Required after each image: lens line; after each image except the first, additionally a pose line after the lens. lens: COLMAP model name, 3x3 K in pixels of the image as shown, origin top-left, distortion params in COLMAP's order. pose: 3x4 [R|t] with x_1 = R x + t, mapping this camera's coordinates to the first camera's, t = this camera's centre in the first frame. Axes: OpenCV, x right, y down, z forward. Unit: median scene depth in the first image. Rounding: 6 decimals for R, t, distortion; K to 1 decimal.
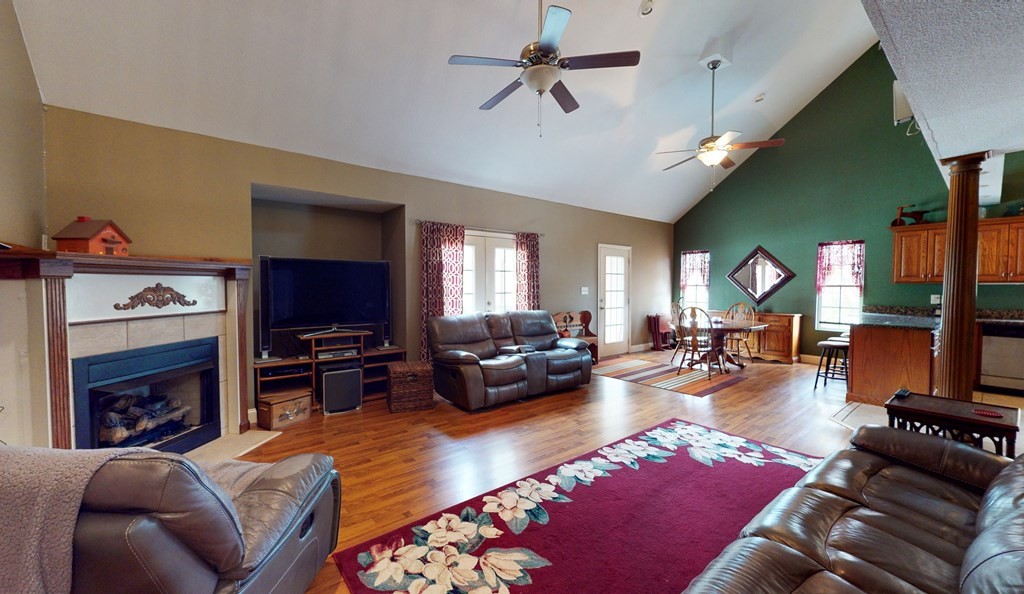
lens RADIAL K [[364.1, 0, 512.0], [0, 364.1, 297.0], [0, 0, 1]] dist [-0.000401, -0.000059]
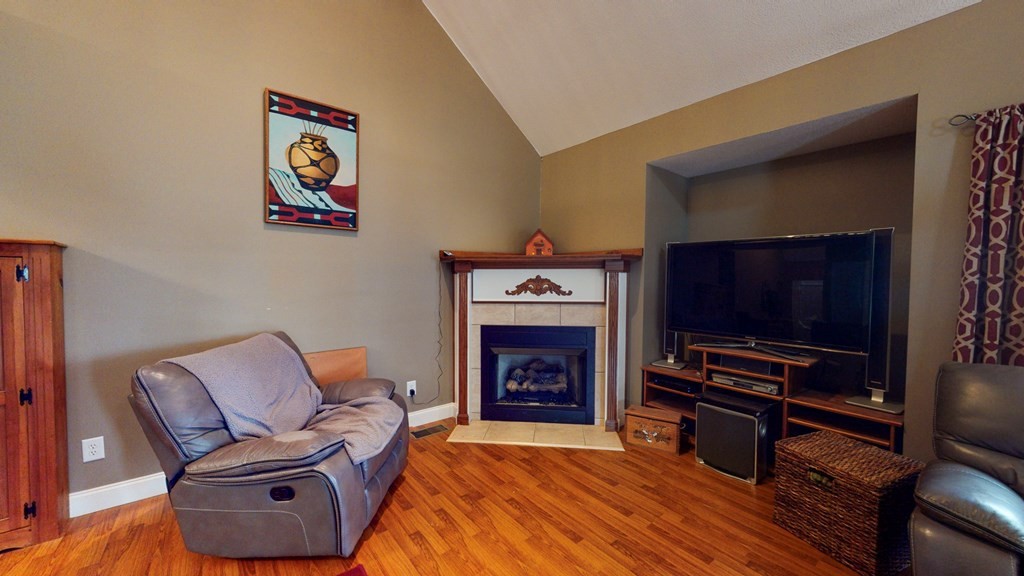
lens RADIAL K [[377.9, 0, 512.0], [0, 377.9, 288.0], [0, 0, 1]] dist [0.001940, 0.000205]
pose [[-0.005229, 0.030555, -0.999519, 0.264010], [-0.035168, 0.998909, 0.030721, -0.027014], [0.999368, 0.035312, -0.004149, 0.792645]]
